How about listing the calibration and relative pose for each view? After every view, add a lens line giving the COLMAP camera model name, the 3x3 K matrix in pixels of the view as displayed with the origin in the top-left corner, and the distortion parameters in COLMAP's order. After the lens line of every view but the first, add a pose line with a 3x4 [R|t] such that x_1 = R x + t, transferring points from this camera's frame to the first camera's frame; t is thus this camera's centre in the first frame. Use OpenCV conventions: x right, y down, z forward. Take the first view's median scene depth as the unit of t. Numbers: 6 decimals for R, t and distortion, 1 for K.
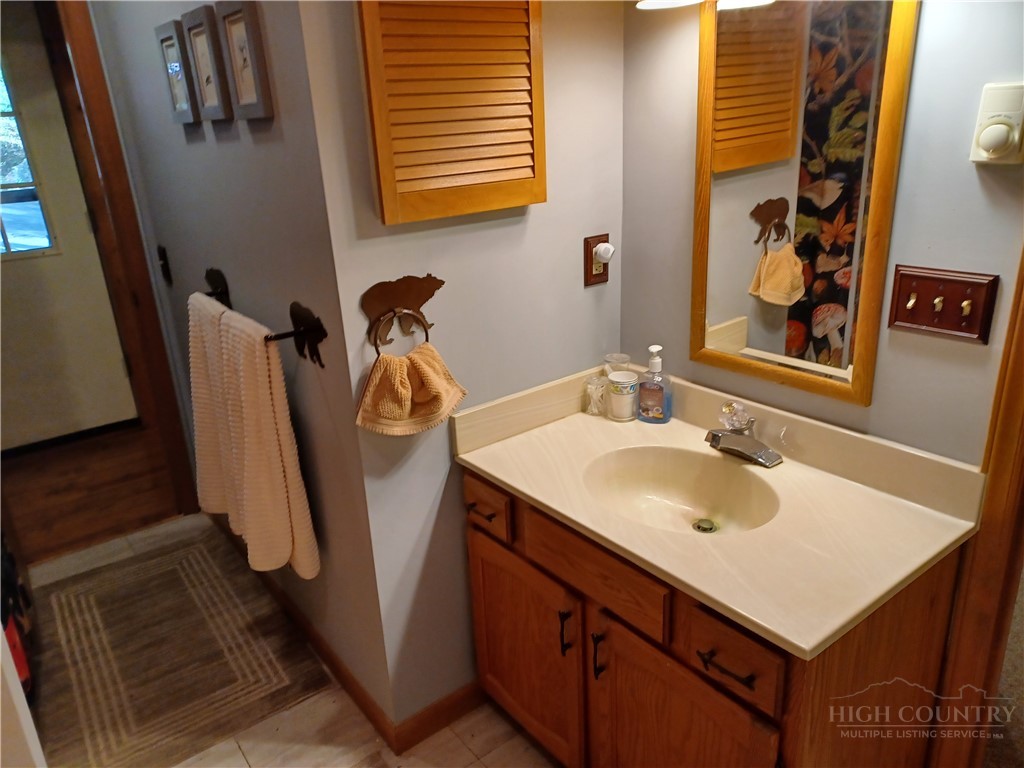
lens RADIAL K [[736.4, 0, 517.2], [0, 736.4, 384.2], [0, 0, 1]] dist [0.090382, -0.083436]
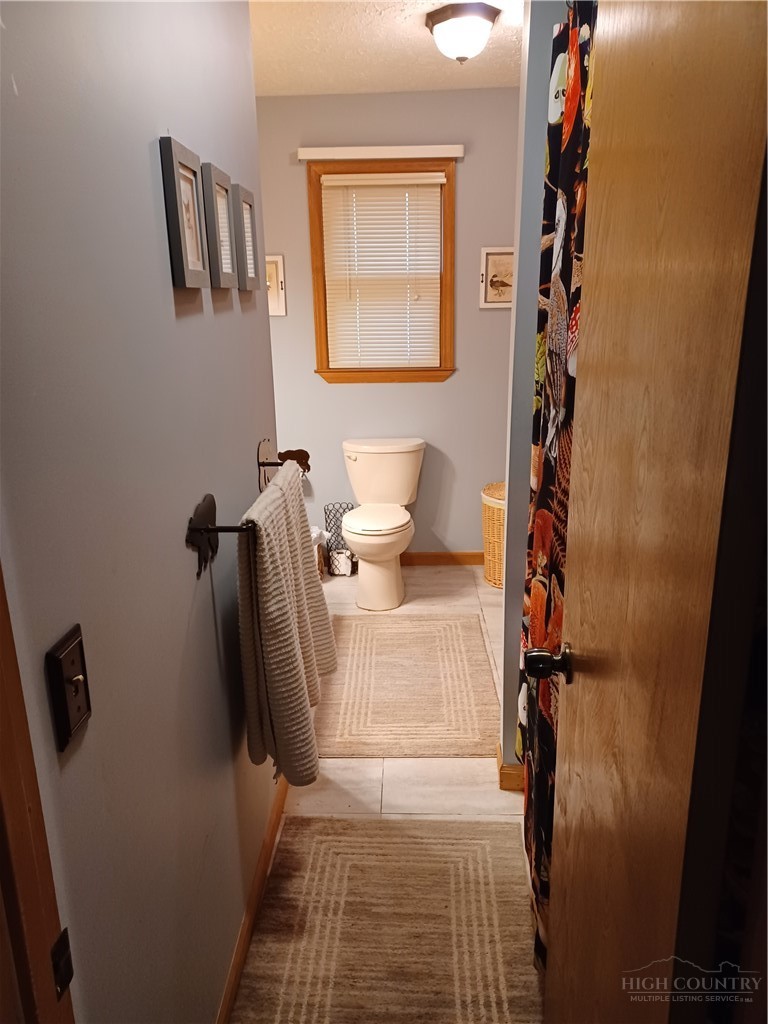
lens RADIAL K [[736.4, 0, 374.7], [0, 736.4, 510.9], [0, 0, 1]] dist [0.090382, -0.083436]
pose [[-0.763788, -0.120325, 0.634152, -0.985175], [0.268847, 0.833888, 0.482029, -0.444696], [-0.586812, 0.538658, -0.604565, 1.375636]]
